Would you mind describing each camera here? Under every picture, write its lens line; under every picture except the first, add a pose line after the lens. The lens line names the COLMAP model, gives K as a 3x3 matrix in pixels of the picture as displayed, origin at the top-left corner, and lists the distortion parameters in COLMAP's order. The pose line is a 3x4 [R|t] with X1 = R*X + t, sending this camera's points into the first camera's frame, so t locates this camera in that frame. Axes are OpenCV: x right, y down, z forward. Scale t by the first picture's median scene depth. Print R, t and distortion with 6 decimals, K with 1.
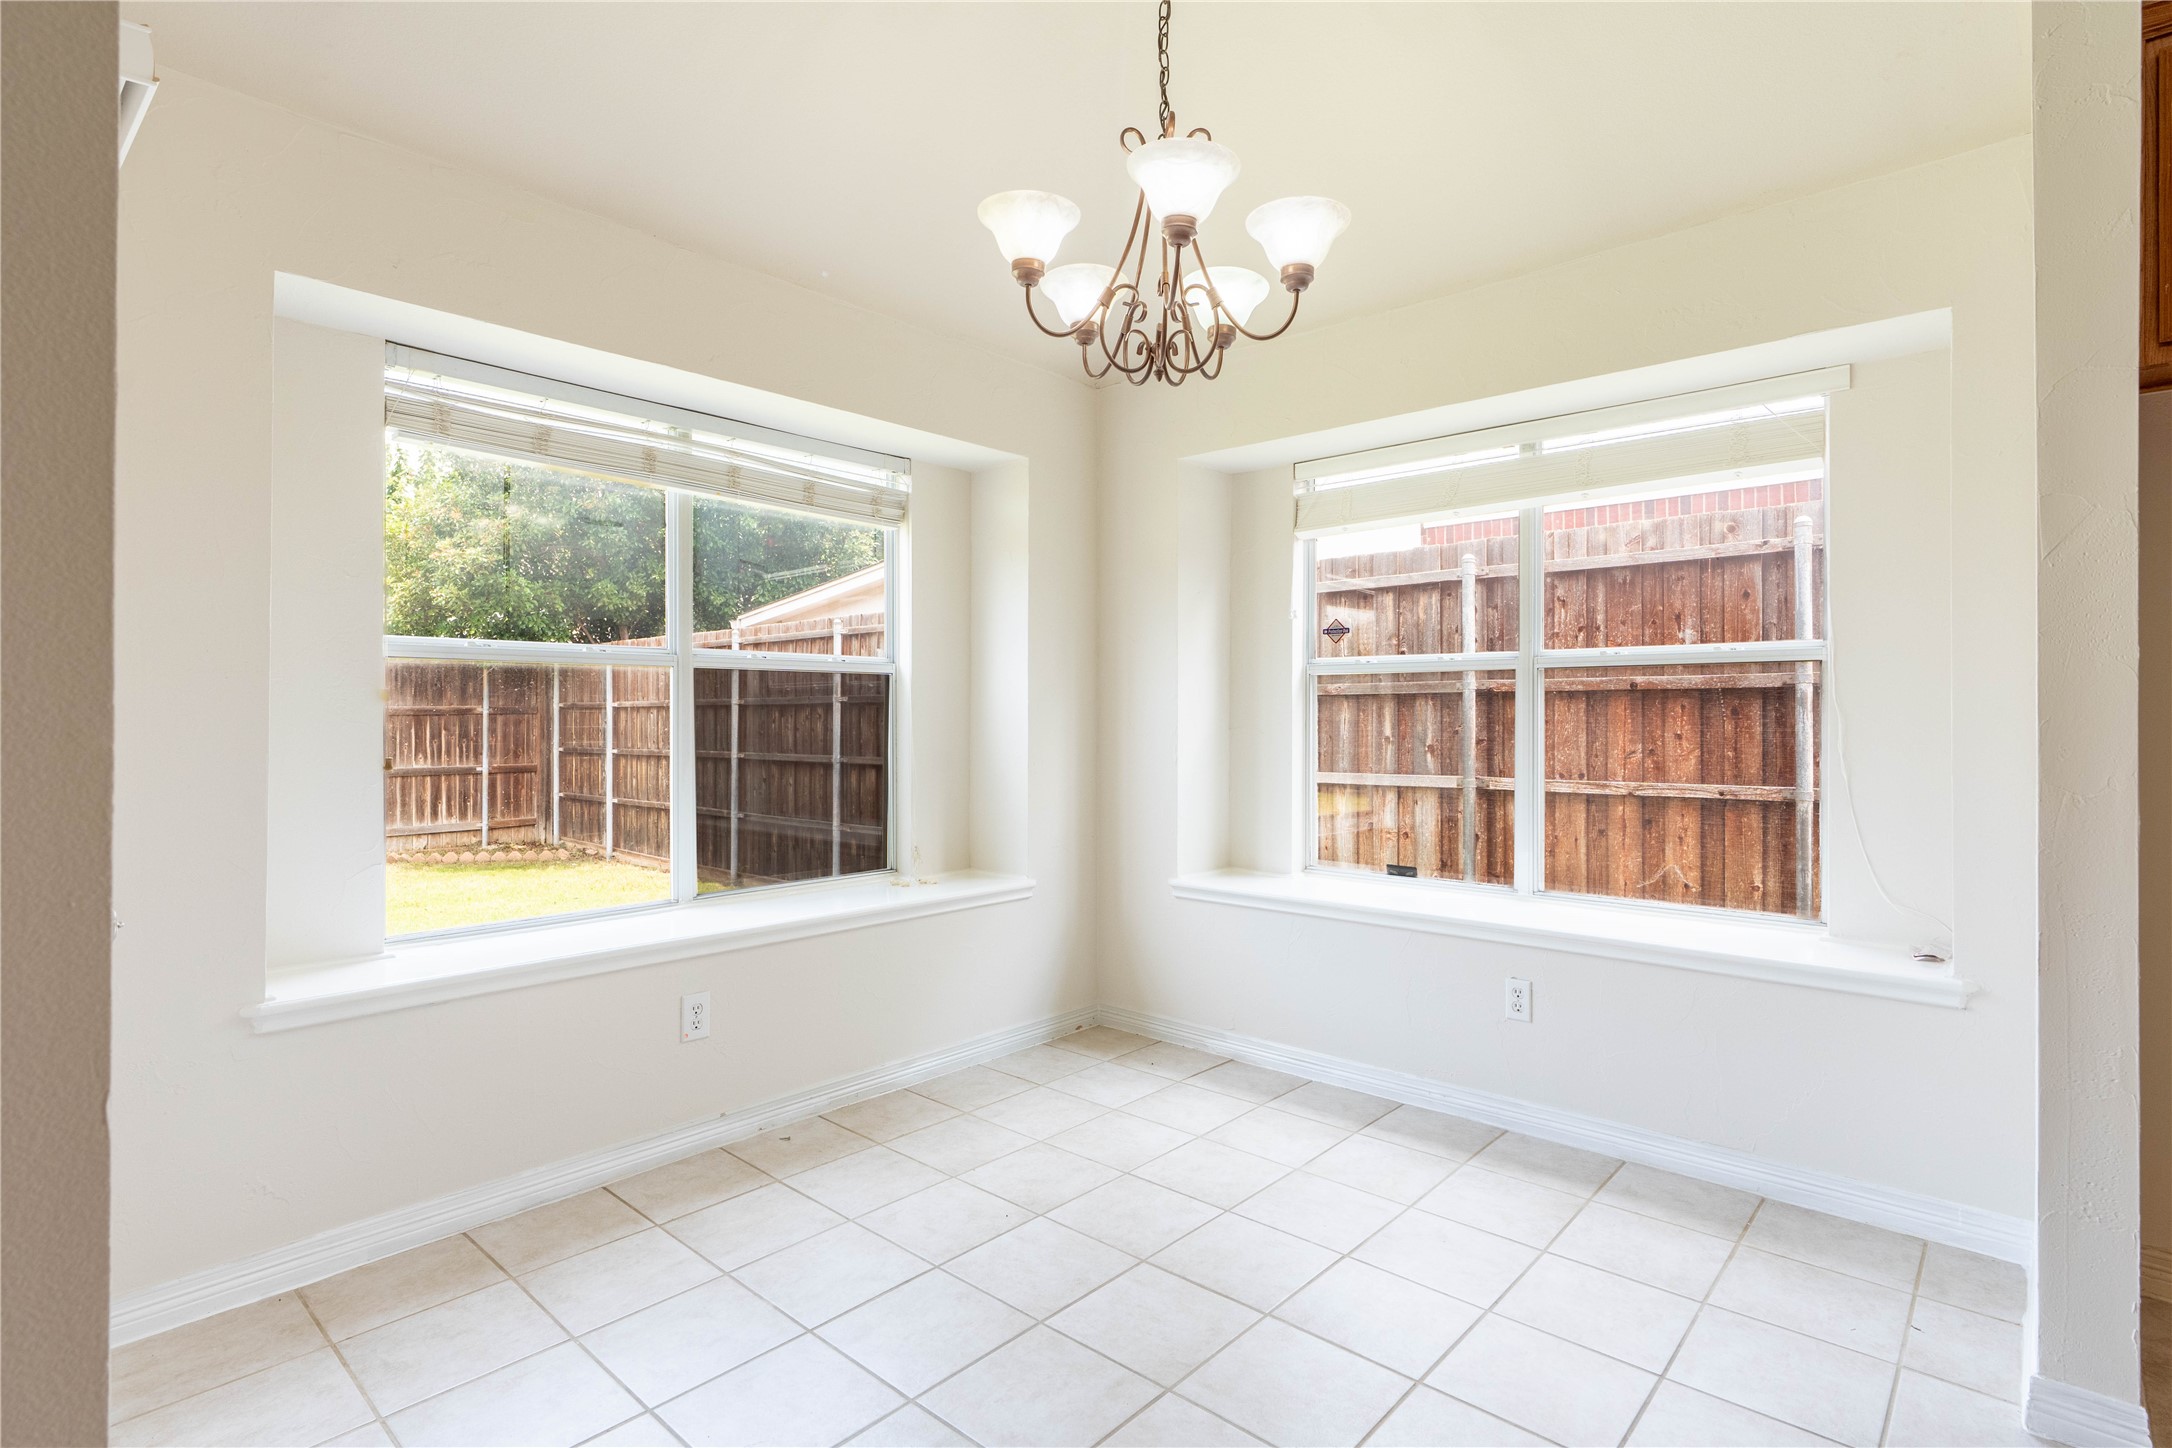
lens RADIAL K [[1057.2, 0, 1122.1], [0, 1057.2, 711.8], [0, 0, 1]] dist [-0.008830, 0.003408]
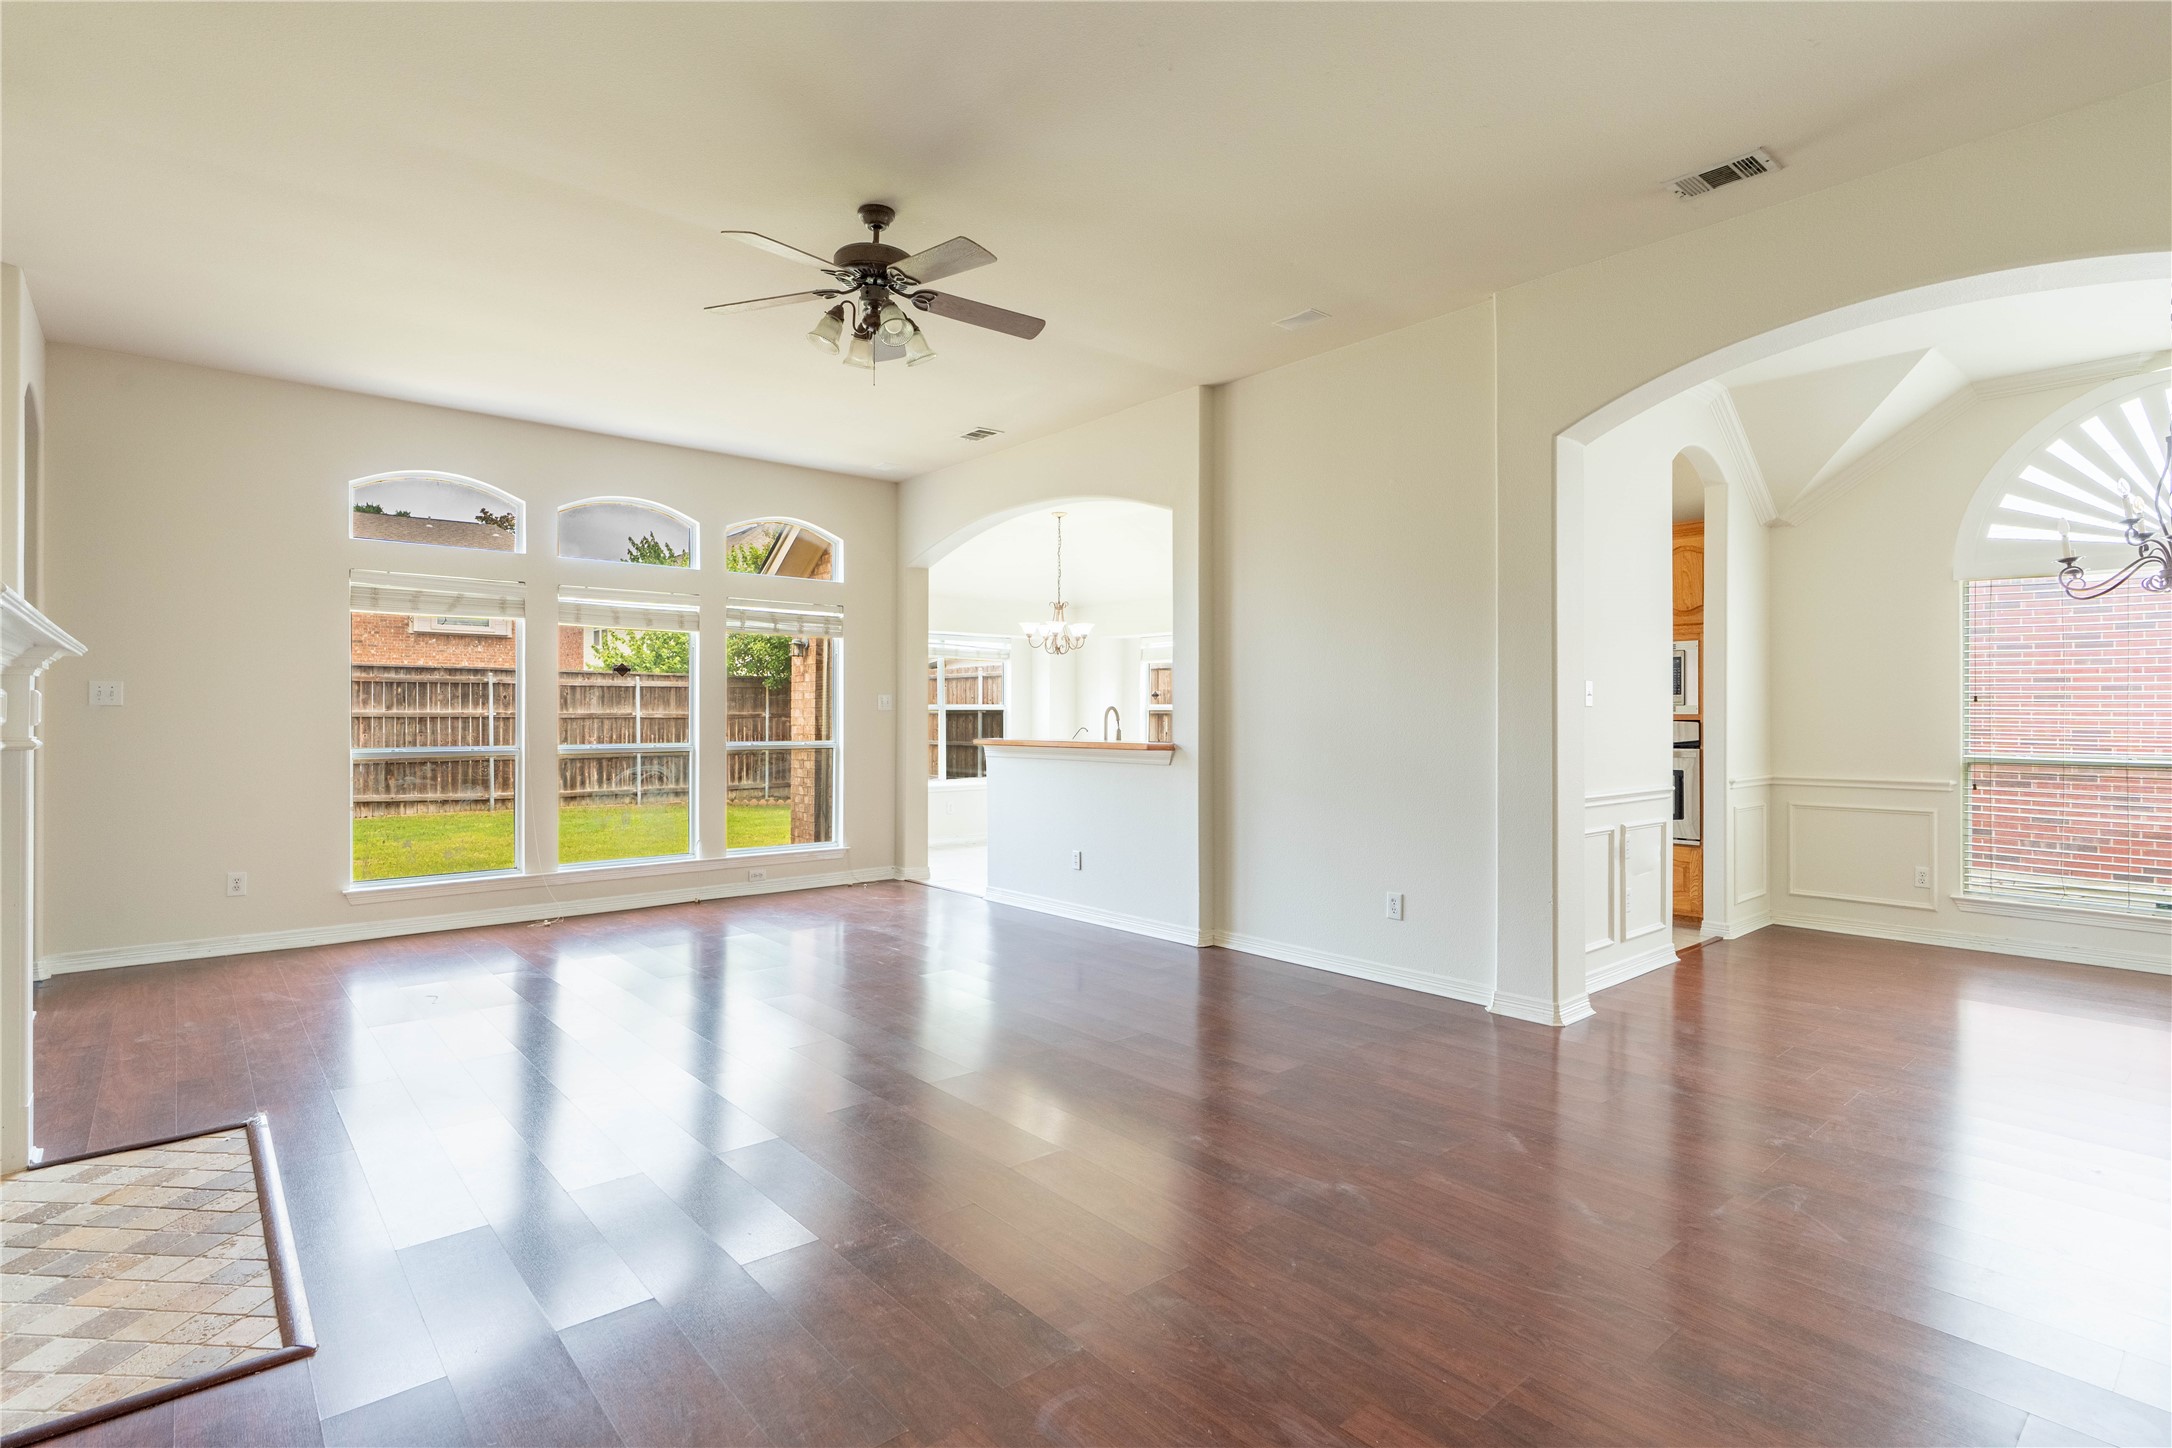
lens RADIAL K [[1057.2, 0, 1094.1], [0, 1057.2, 718.6], [0, 0, 1]] dist [-0.008830, 0.003408]
pose [[0.989933, 0.009753, -0.141201, 0.136145], [-0.009873, 0.999951, -0.000150, -0.001485], [0.141193, 0.001543, 0.989981, -0.574595]]
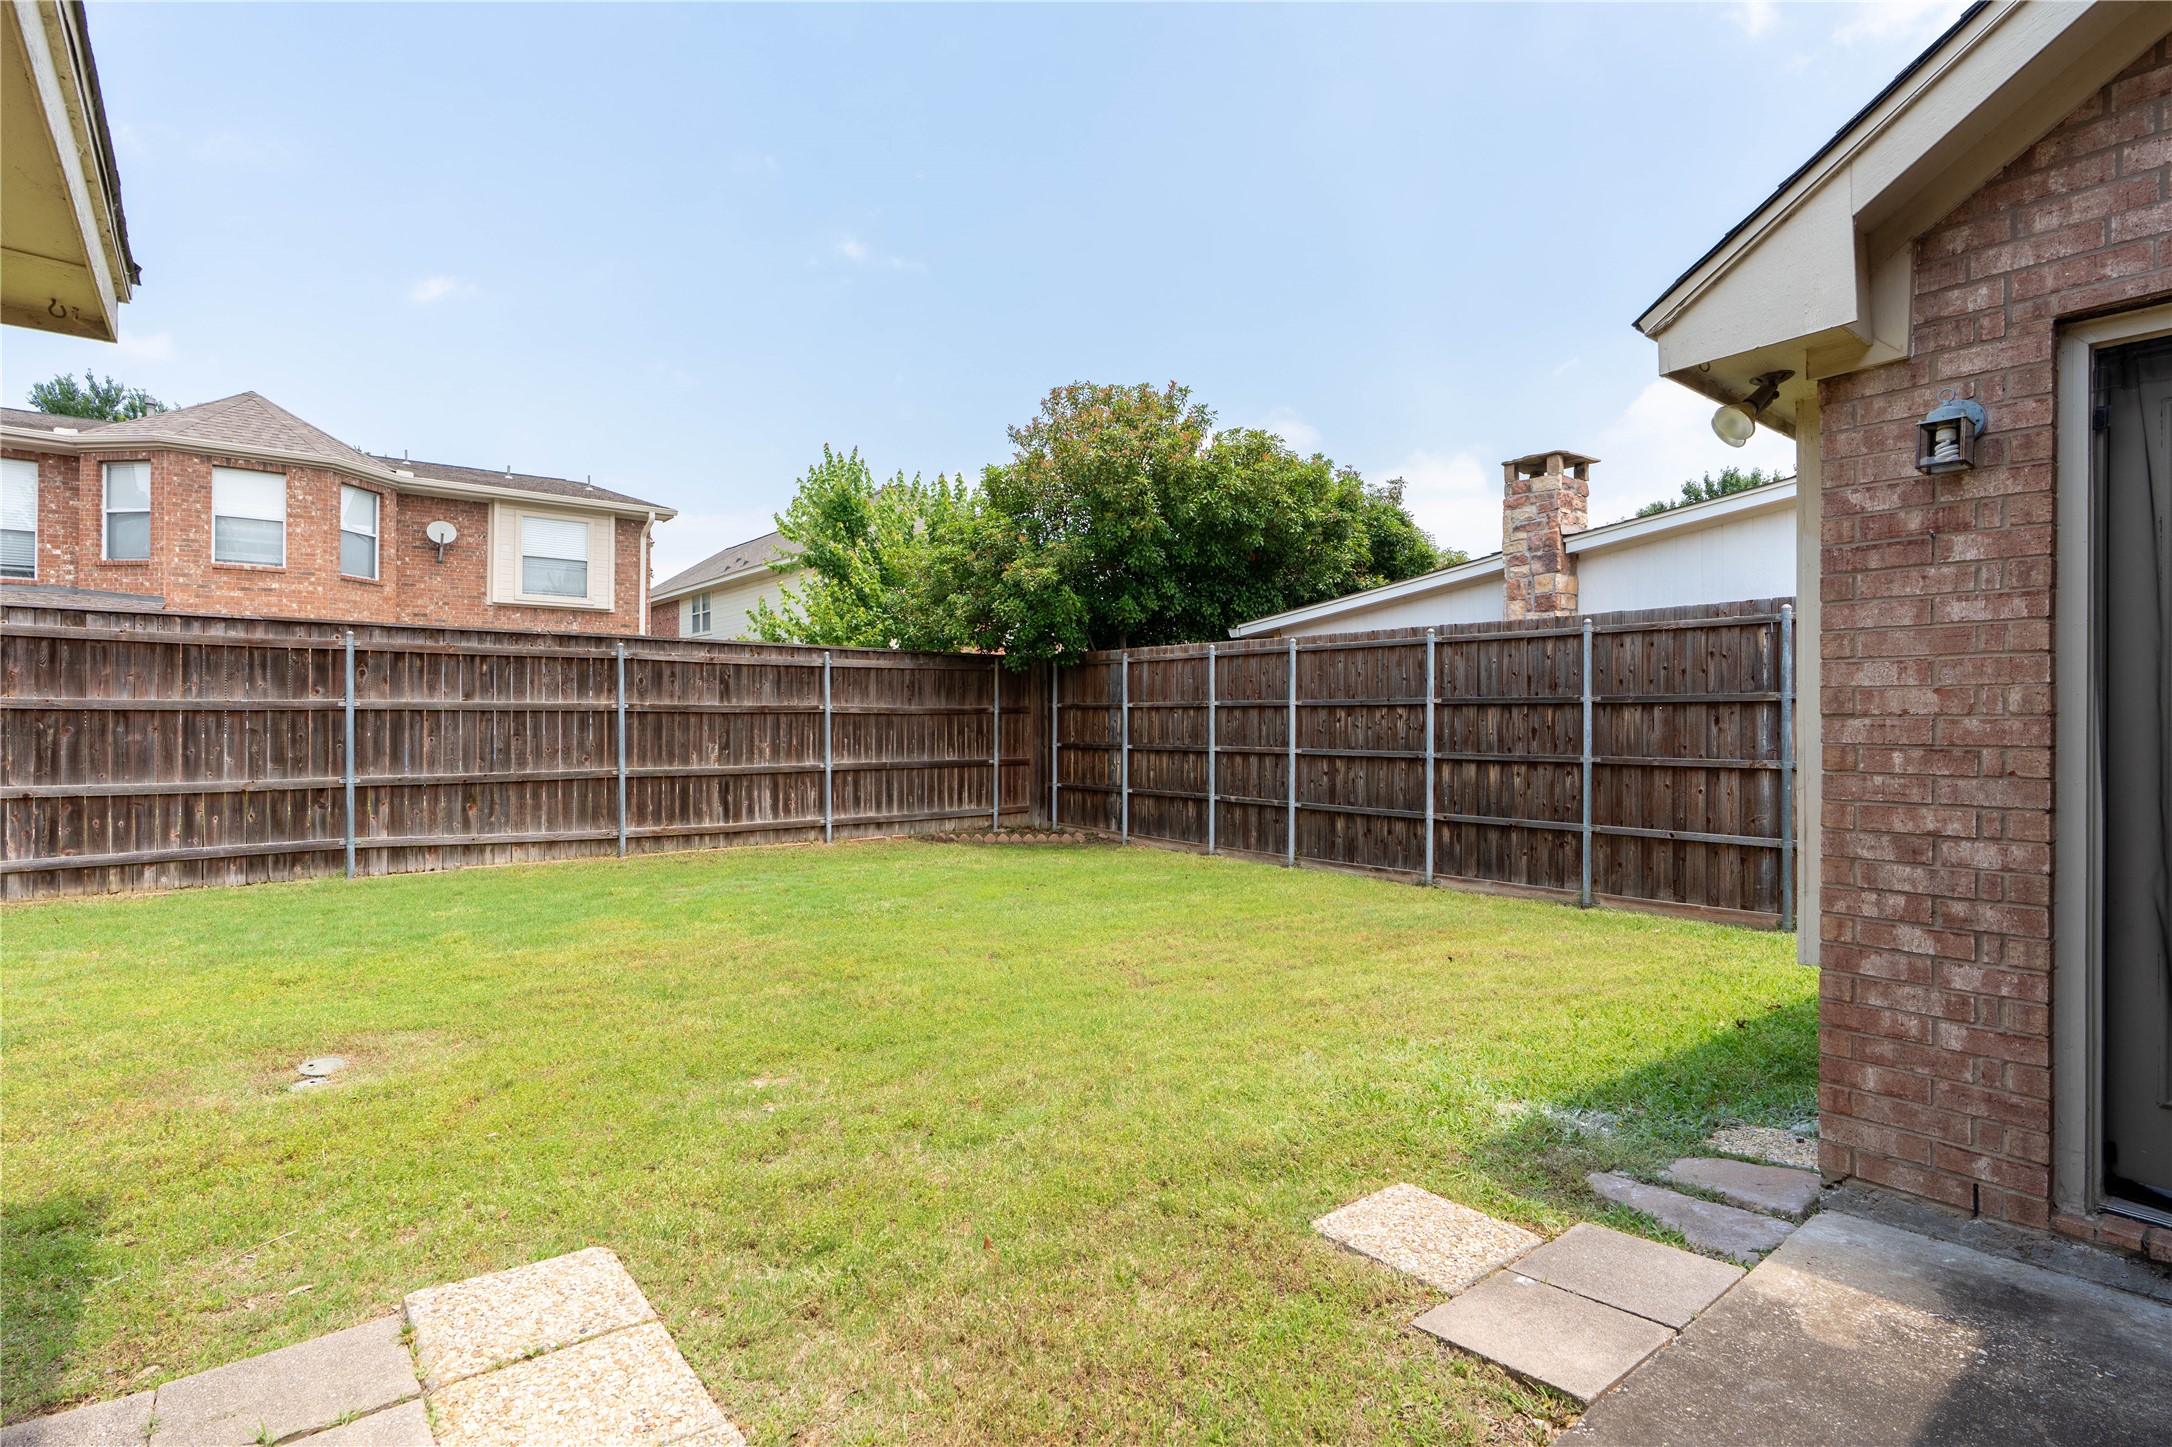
lens RADIAL K [[1057.2, 0, 1101.1], [0, 1057.2, 717.3], [0, 0, 1]] dist [-0.008830, 0.003408]
pose [[0.983696, 0.007414, -0.179689, -0.297193], [-0.007821, 0.999968, -0.001557, 0.007683], [0.179671, 0.002937, 0.983722, -0.106939]]
